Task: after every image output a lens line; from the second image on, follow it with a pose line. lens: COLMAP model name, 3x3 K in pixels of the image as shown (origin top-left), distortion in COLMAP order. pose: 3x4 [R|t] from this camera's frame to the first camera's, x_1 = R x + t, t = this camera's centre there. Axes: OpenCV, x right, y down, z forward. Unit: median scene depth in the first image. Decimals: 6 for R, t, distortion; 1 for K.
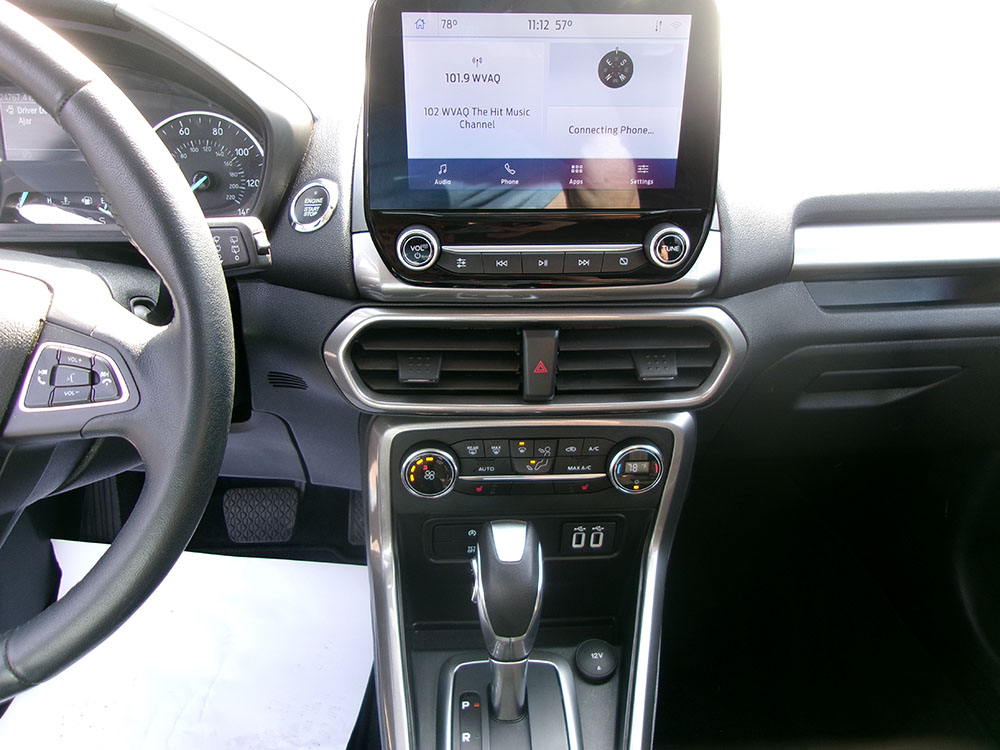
lens RADIAL K [[772.6, 0, 495.0], [0, 772.6, 377.5], [0, 0, 1]] dist [-0.023348, 0.039504]
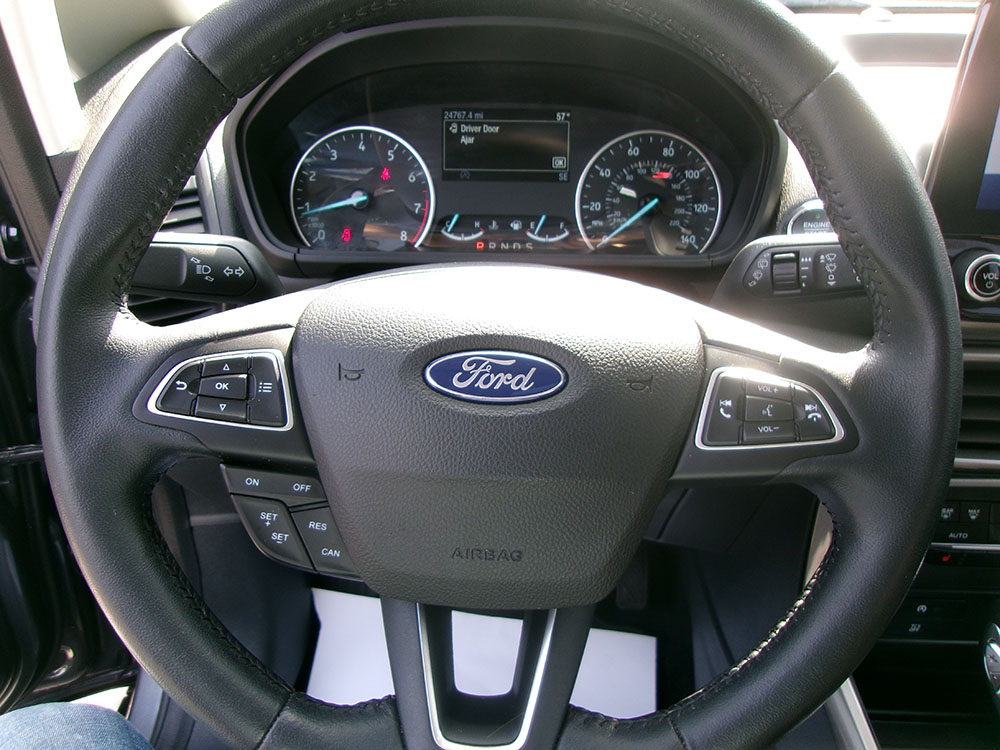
lens RADIAL K [[772.6, 0, 495.0], [0, 772.6, 377.5], [0, 0, 1]] dist [-0.023348, 0.039504]
pose [[0.996849, 0.026395, -0.074808, -0.525124], [-0.031815, 0.996882, -0.072205, 0.022896], [0.072669, 0.074357, 0.994580, 0.097843]]
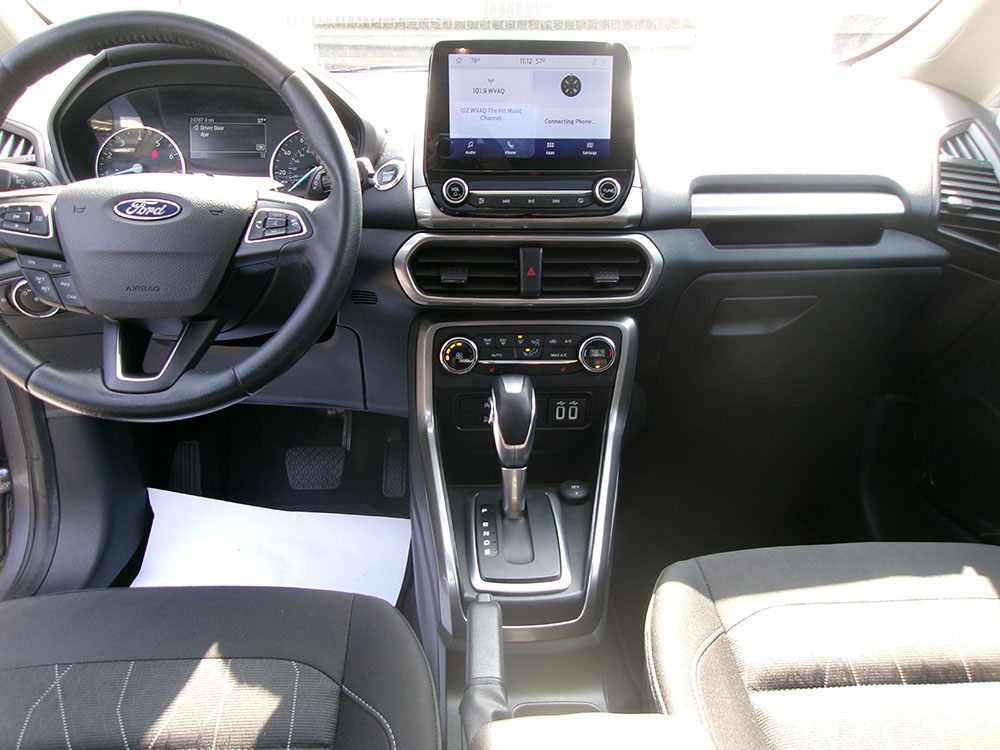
lens RADIAL K [[769.0, 0, 496.0], [0, 769.0, 376.4], [0, 0, 1]] dist [-0.015980, 0.037037]
pose [[0.999924, -0.009579, 0.007731, -0.026827], [0.010717, 0.986423, -0.163873, 0.447899], [-0.006056, 0.163943, 0.986451, -0.506471]]
